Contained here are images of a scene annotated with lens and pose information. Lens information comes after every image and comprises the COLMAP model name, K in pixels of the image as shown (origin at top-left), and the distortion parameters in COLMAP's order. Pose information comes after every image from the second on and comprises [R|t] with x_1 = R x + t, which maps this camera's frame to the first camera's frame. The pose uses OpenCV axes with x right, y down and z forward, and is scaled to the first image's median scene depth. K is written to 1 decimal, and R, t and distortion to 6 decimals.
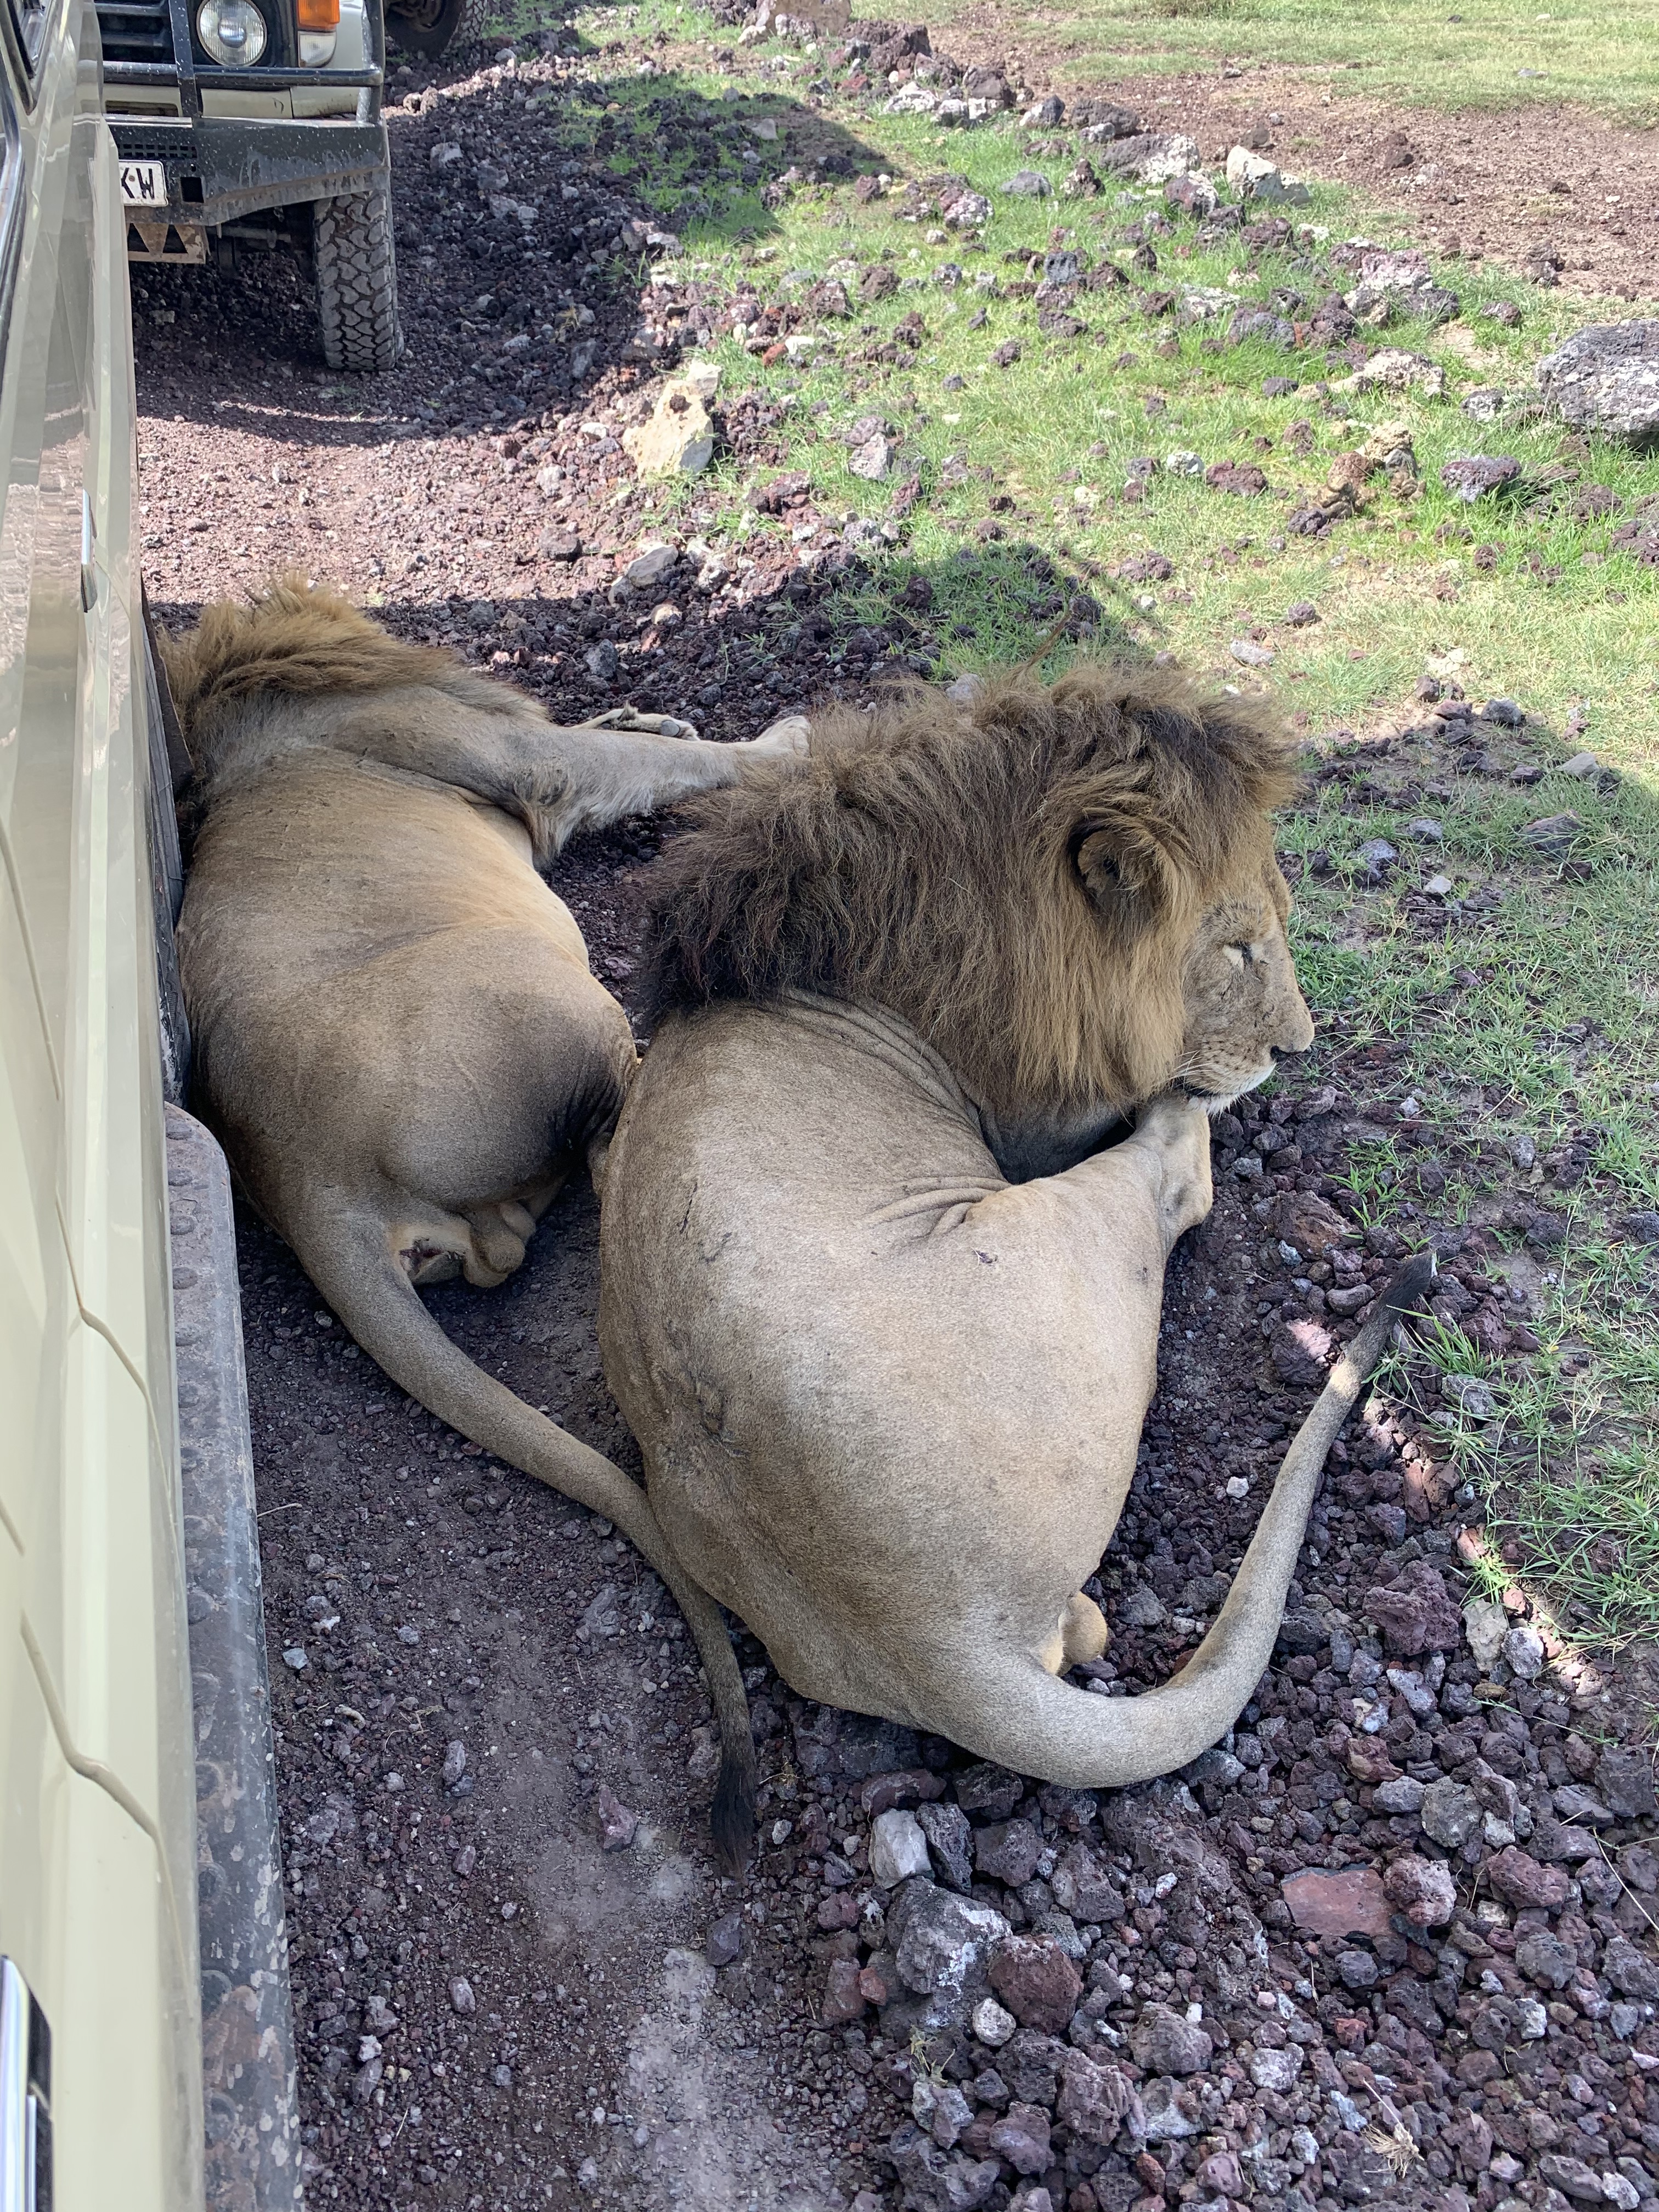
lens RADIAL K [[1678.7, 0, 829.5], [0, 1678.7, 1106.0], [0, 0, 1]] dist [-0.002269, 0.000454]
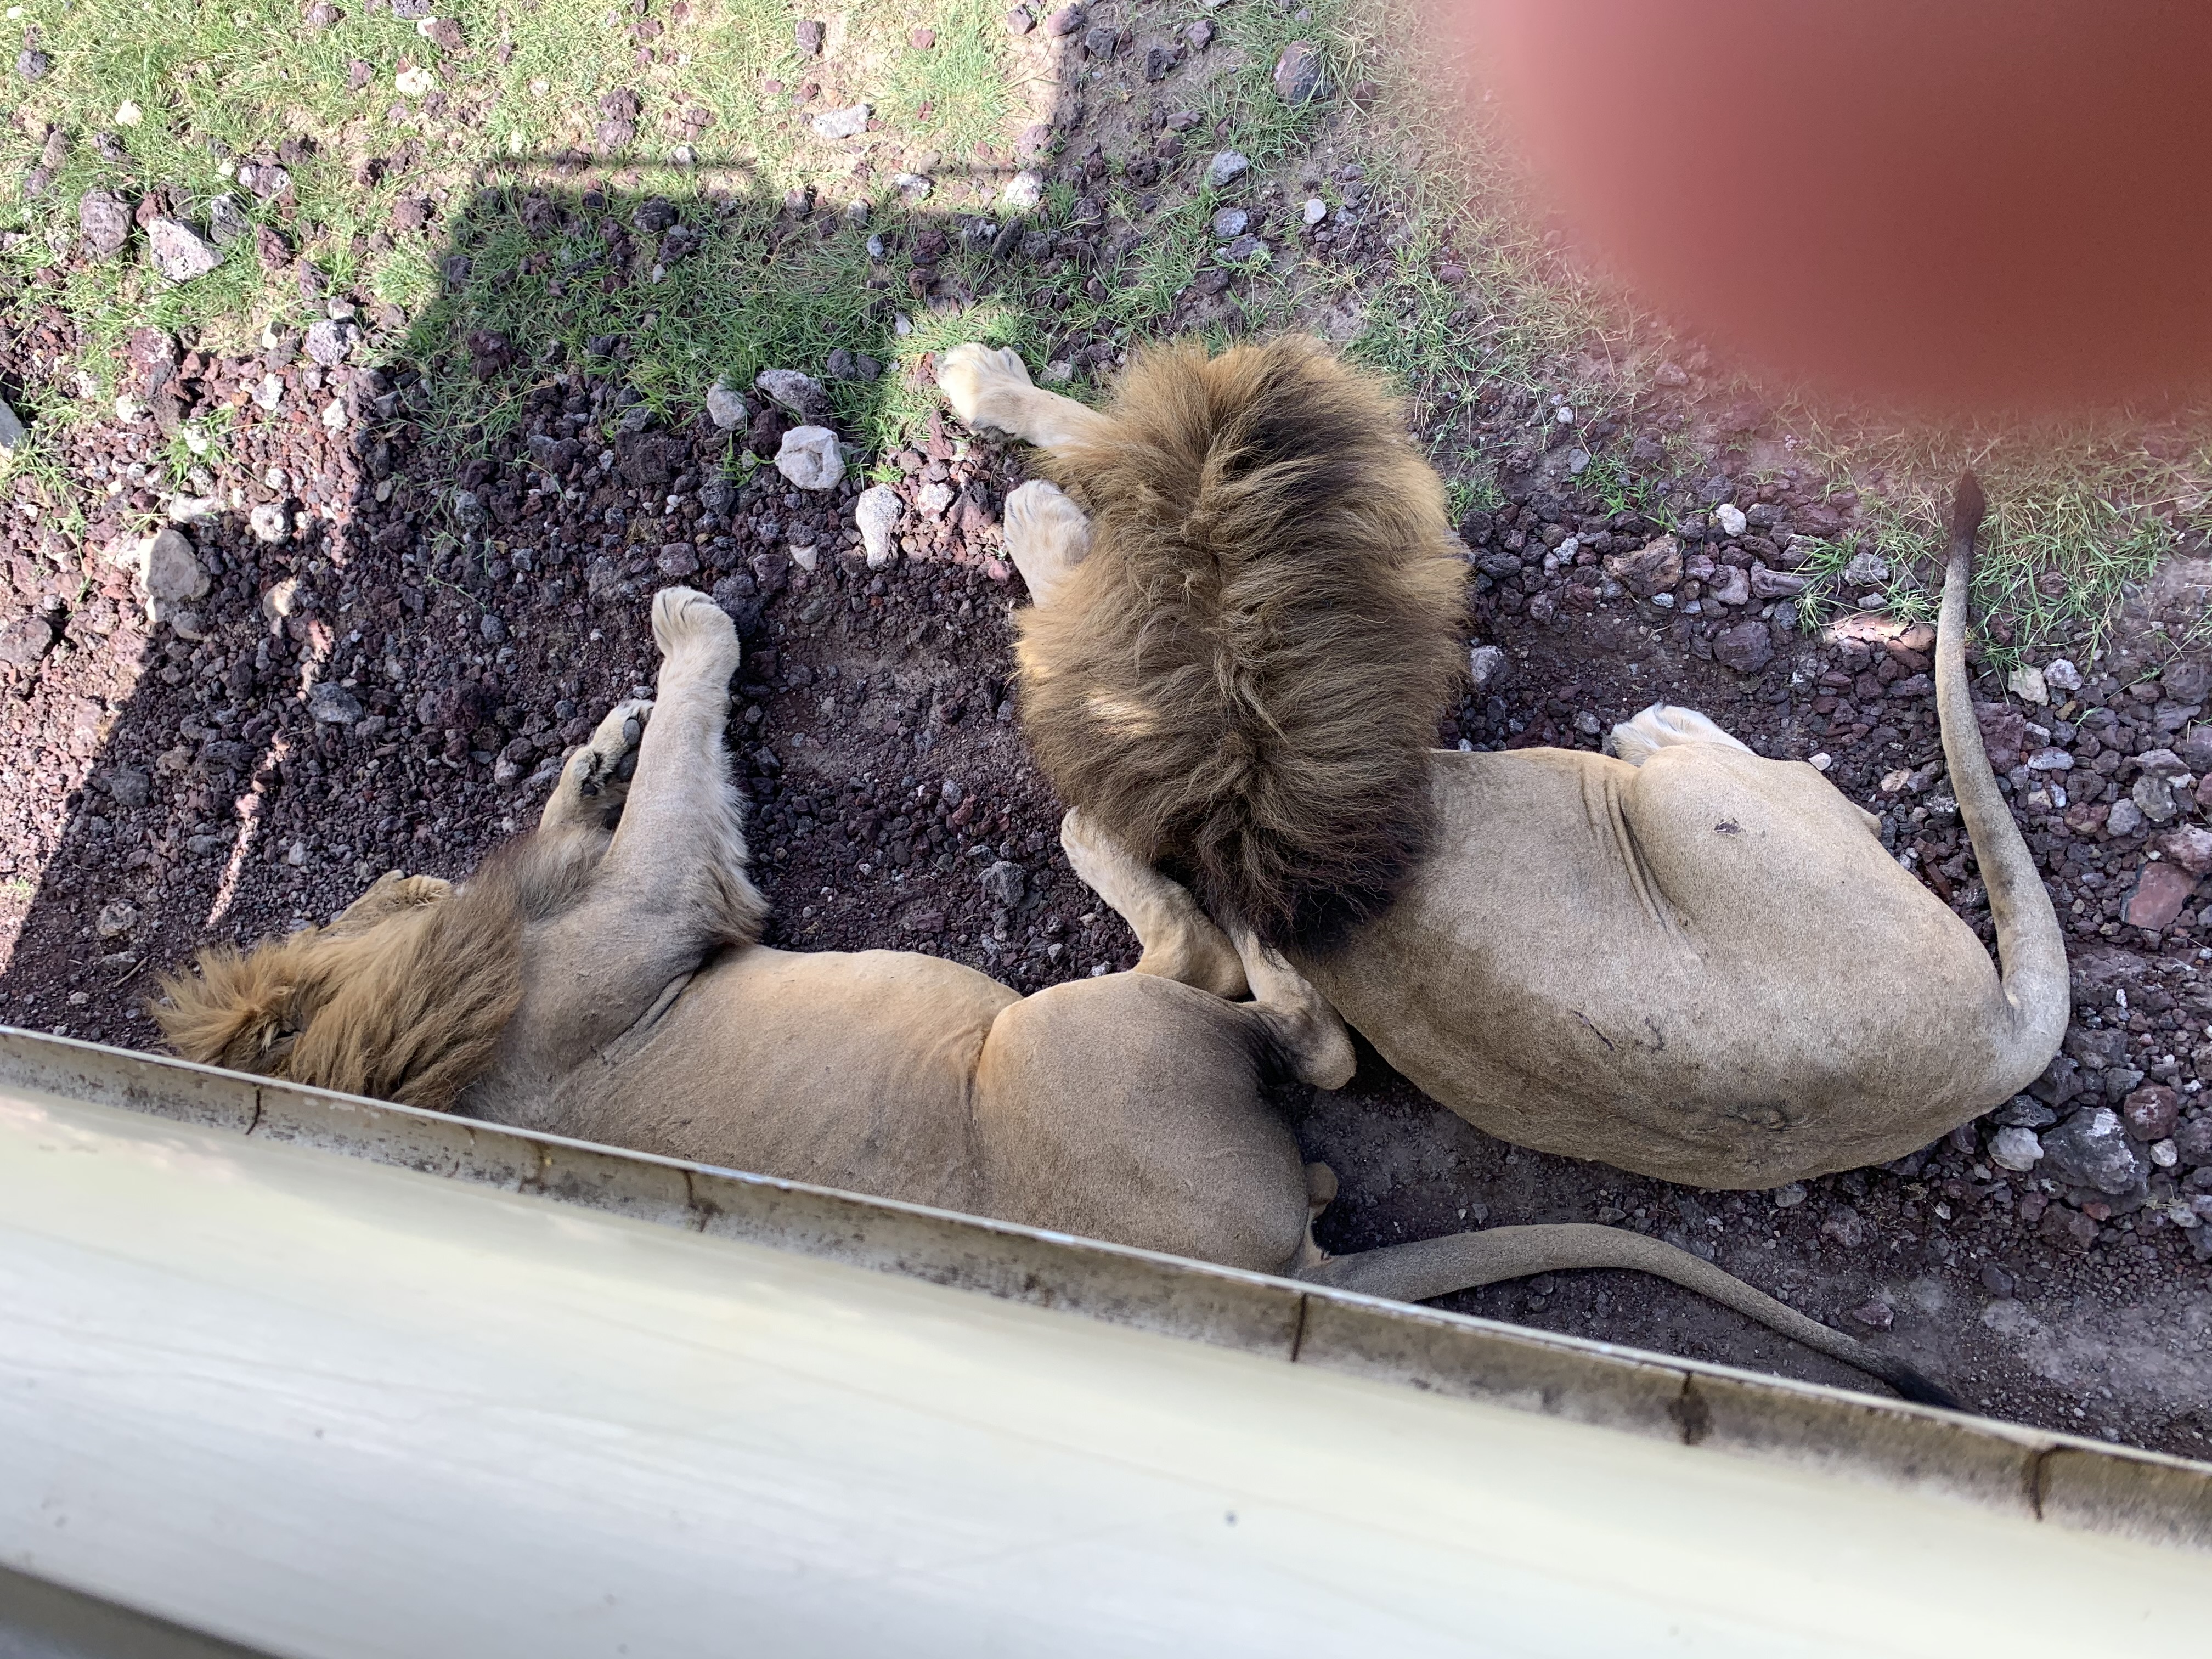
lens RADIAL K [[1678.7, 0, 1106.0], [0, 1678.7, 829.5], [0, 0, 1]] dist [-0.002269, 0.000454]
pose [[0.492773, -0.853879, 0.167525, -0.182023], [0.704735, 0.504557, 0.498770, -0.493486], [-0.510416, -0.127719, 0.850390, 0.120812]]
